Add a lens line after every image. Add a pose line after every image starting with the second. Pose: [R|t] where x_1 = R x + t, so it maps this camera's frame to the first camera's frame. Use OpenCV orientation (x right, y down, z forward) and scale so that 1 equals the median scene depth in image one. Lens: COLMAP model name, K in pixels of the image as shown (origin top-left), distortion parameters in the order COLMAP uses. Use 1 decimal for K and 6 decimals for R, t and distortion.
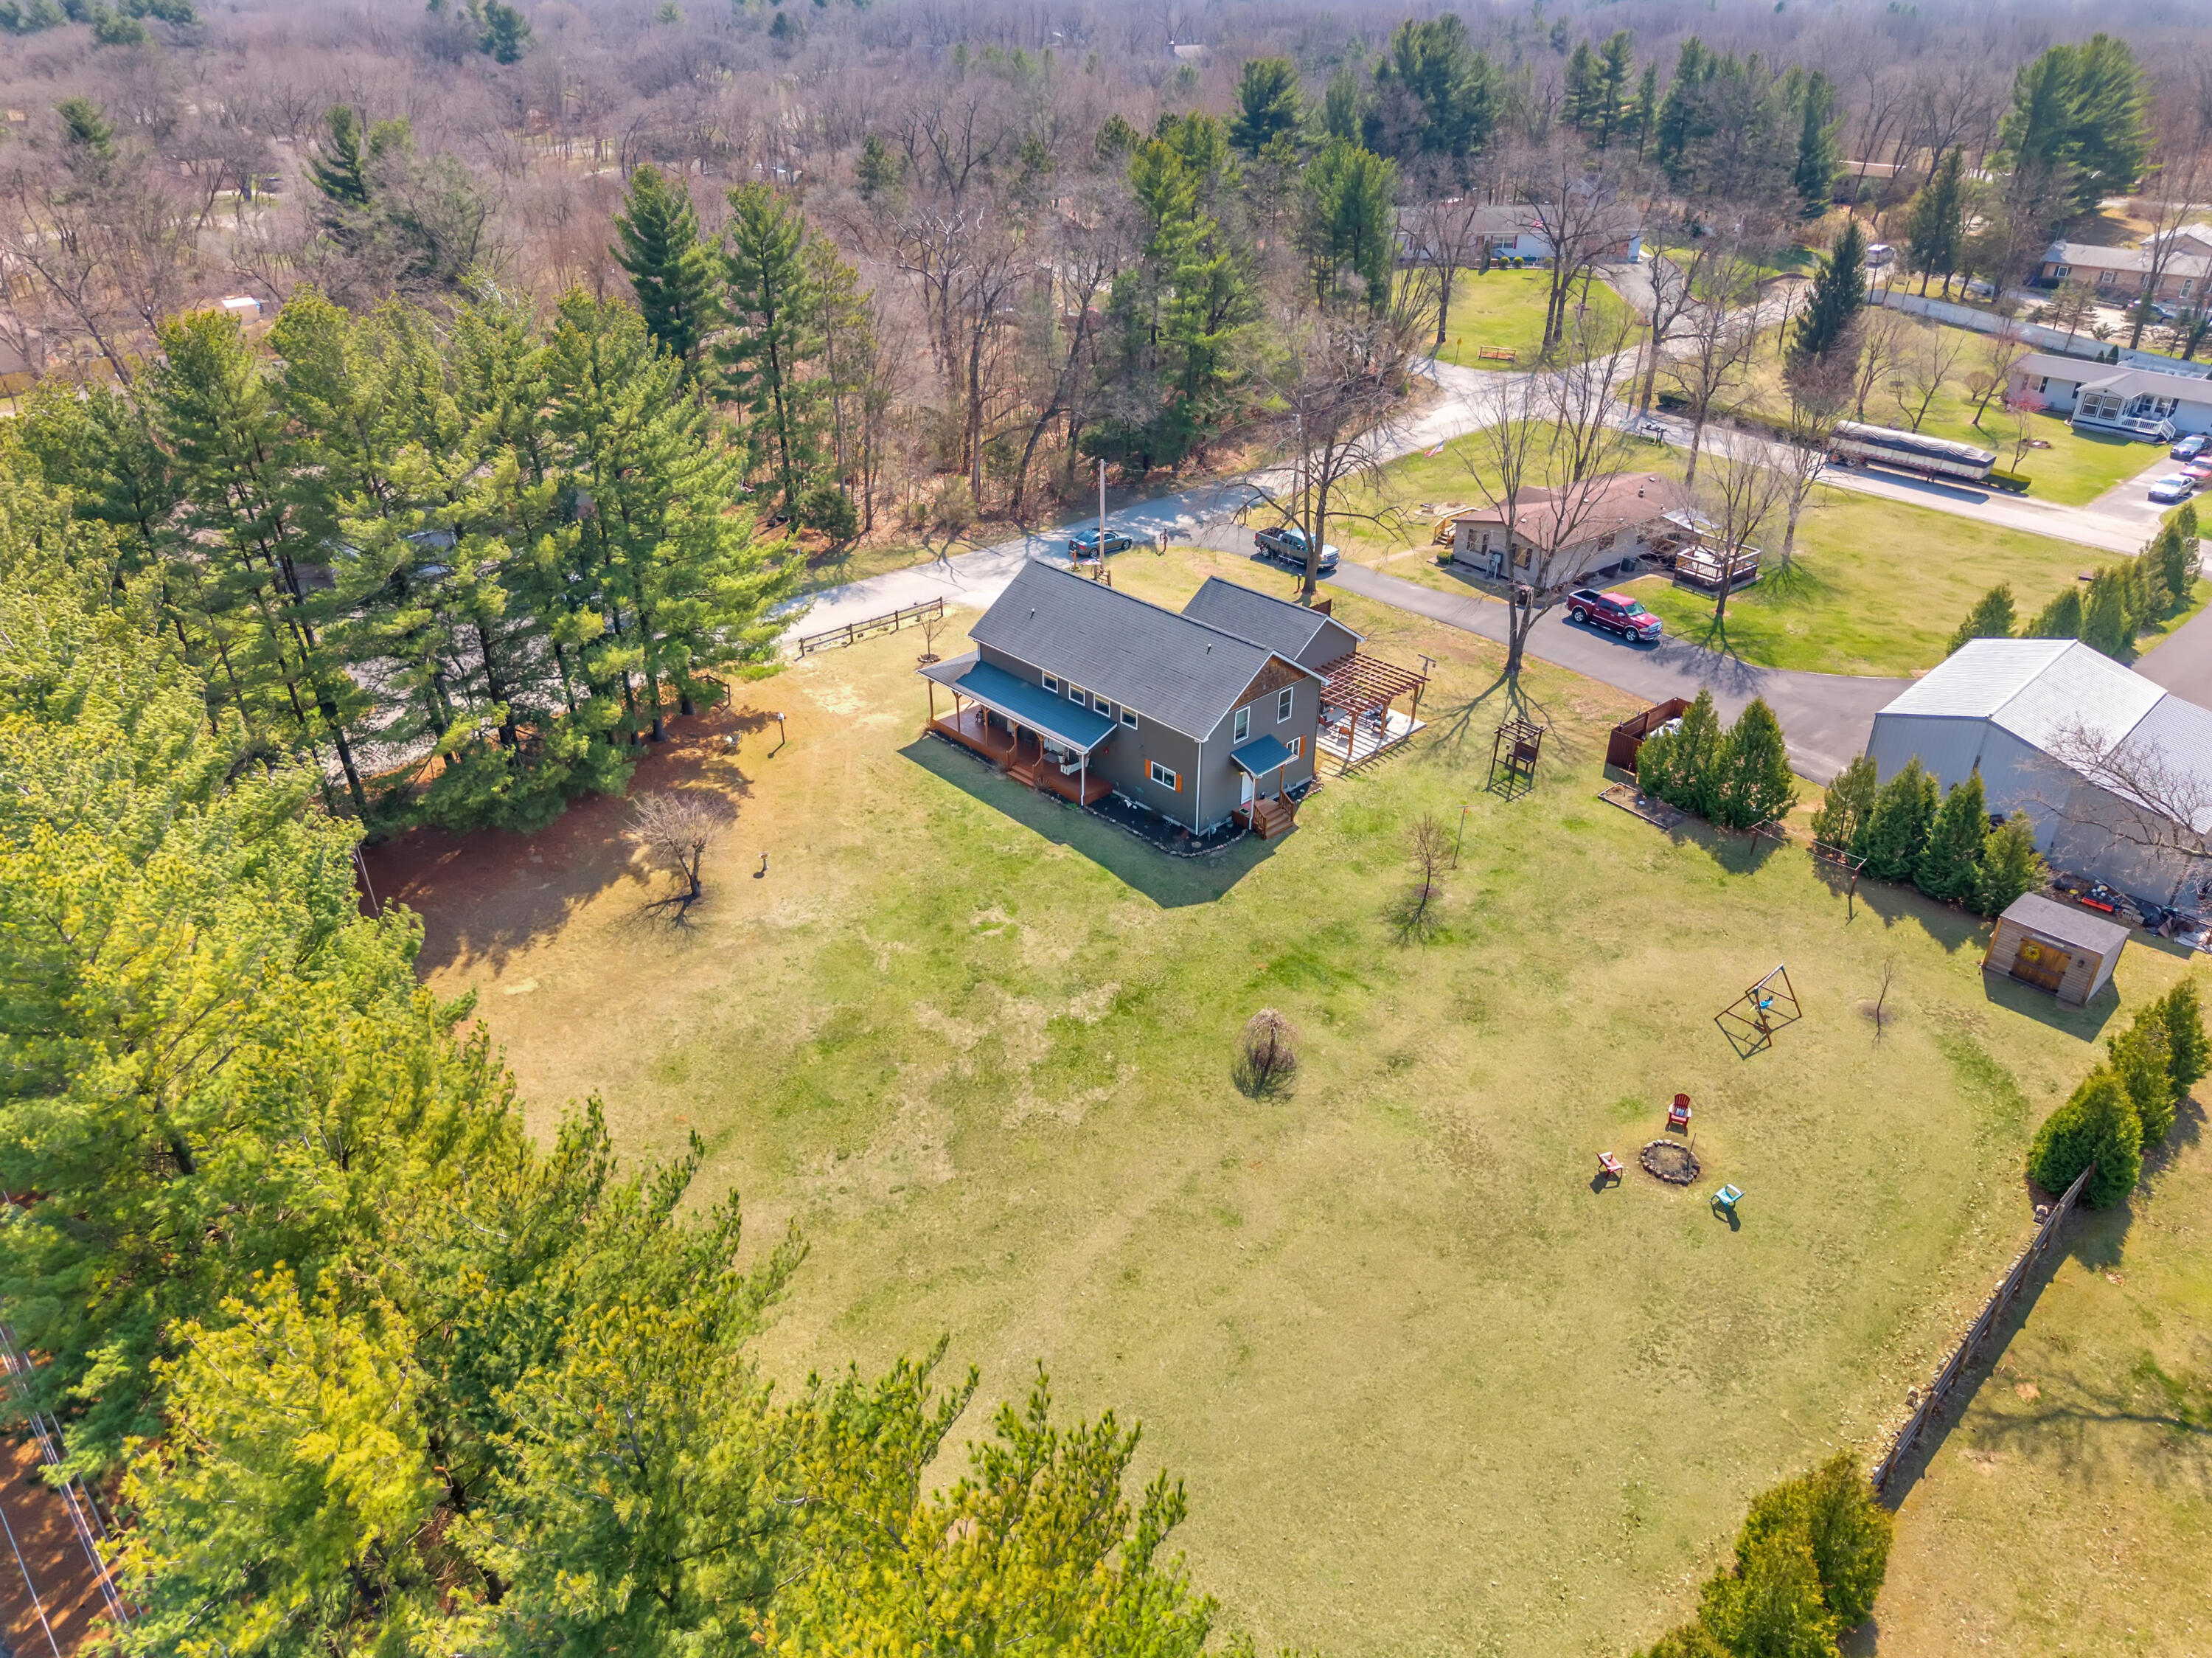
lens RADIAL K [[1498.6, 0, 1098.5], [0, 1498.6, 884.0], [0, 0, 1]] dist [-0.000082, -0.000941]
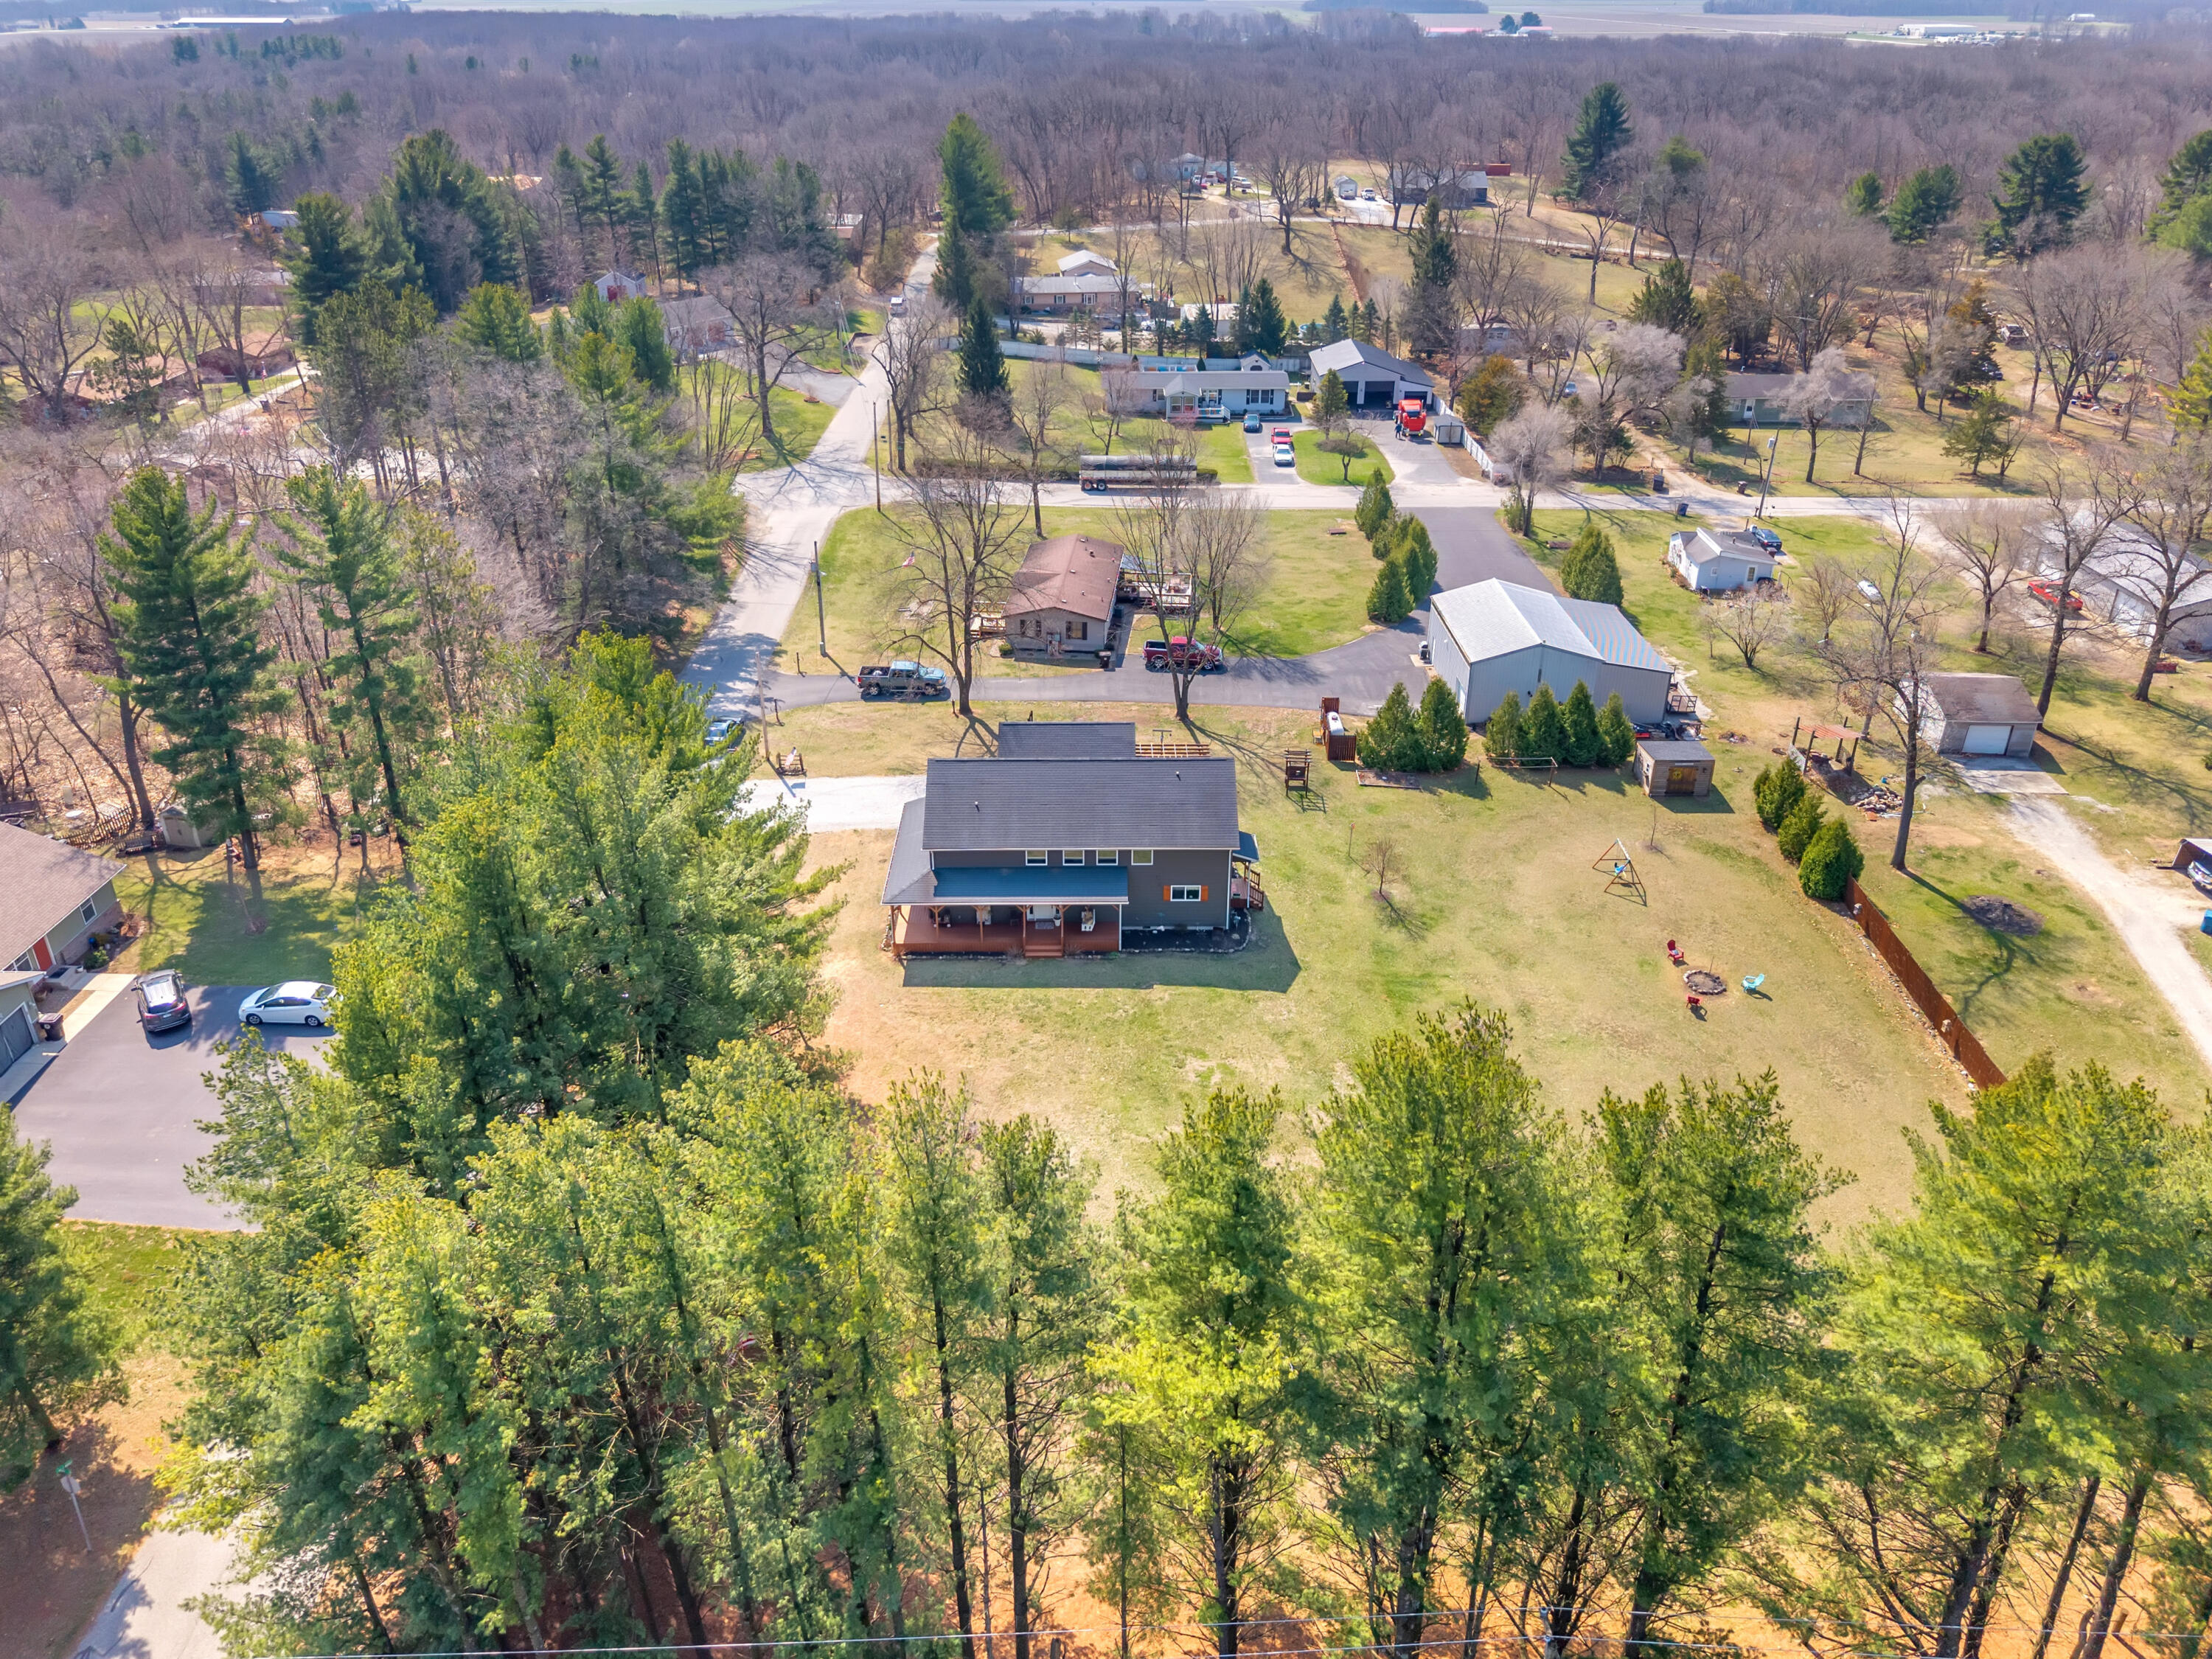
lens RADIAL K [[1498.4, 0, 1098.5], [0, 1498.4, 884.5], [0, 0, 1]] dist [-0.000082, -0.000941]
pose [[0.680595, -0.381674, 0.625393, -0.718630], [0.387960, 0.911841, 0.134288, -0.257599], [-0.621513, 0.151231, 0.768668, 0.157599]]
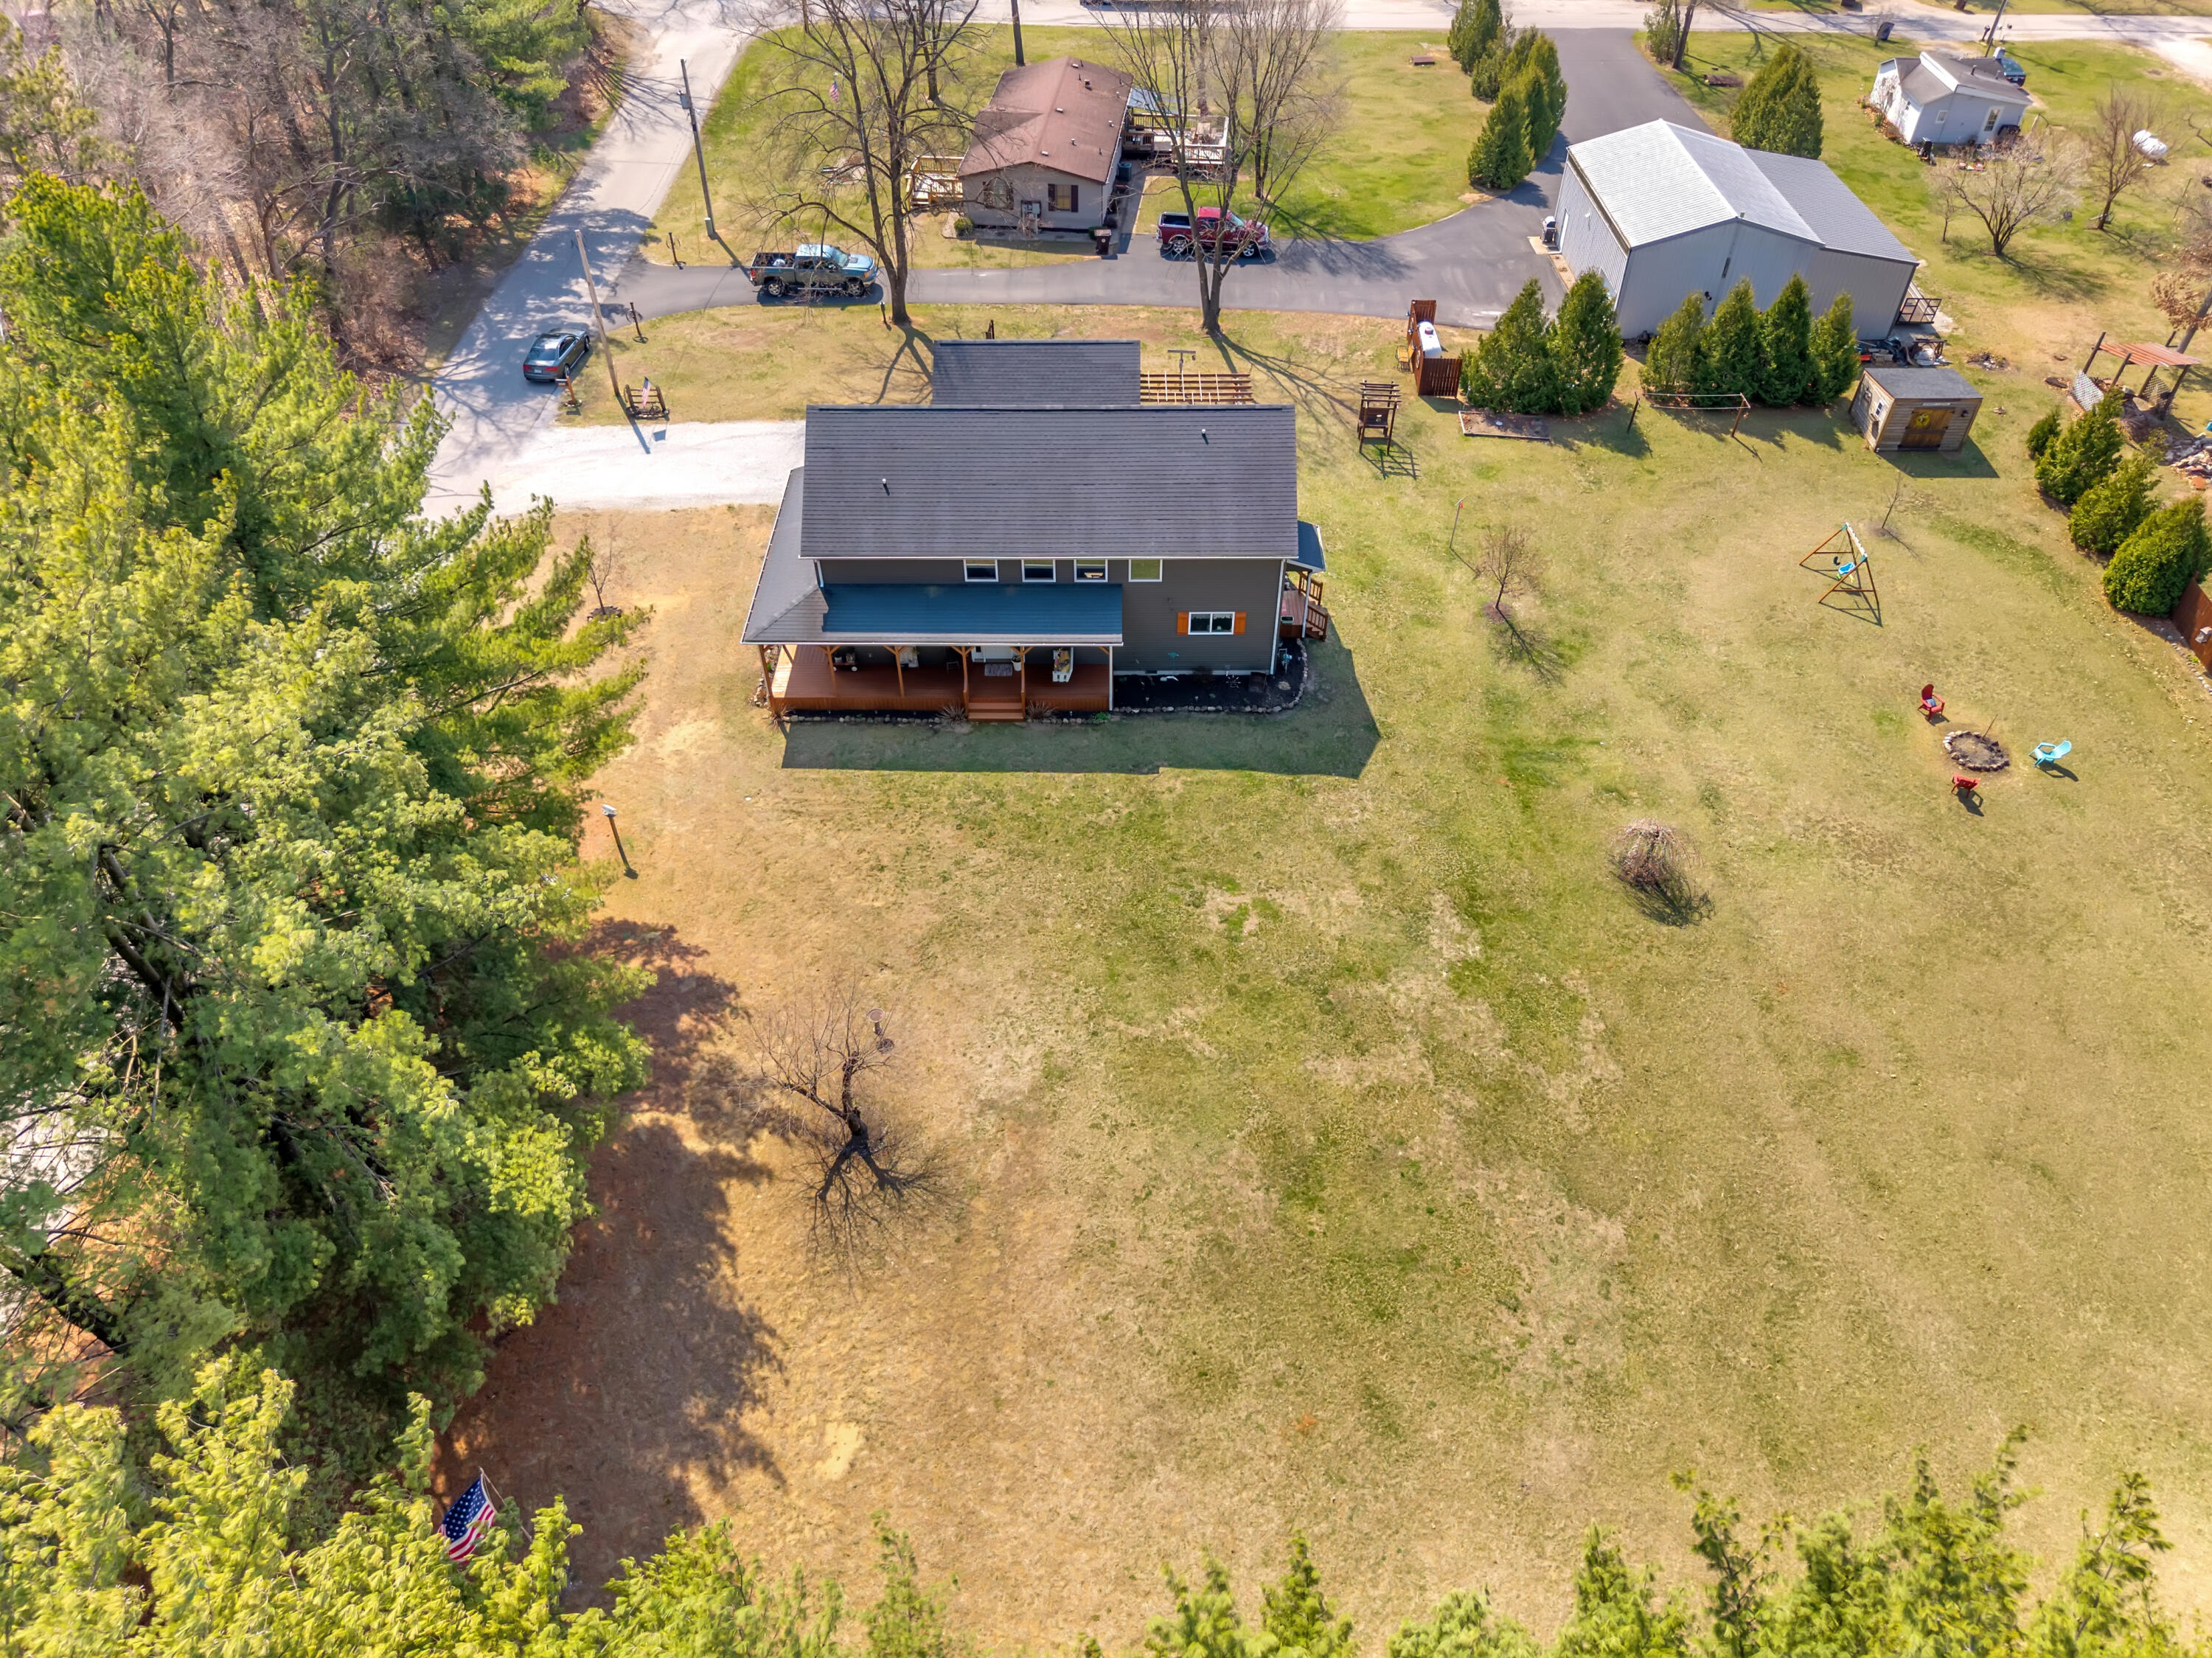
lens RADIAL K [[1498.3, 0, 1098.5], [0, 1498.3, 883.9], [0, 0, 1]] dist [-0.000082, -0.000941]
pose [[0.688894, -0.520896, 0.504076, -0.437252], [0.386651, 0.852281, 0.352305, -0.245494], [-0.613128, -0.047800, 0.788536, 0.443466]]
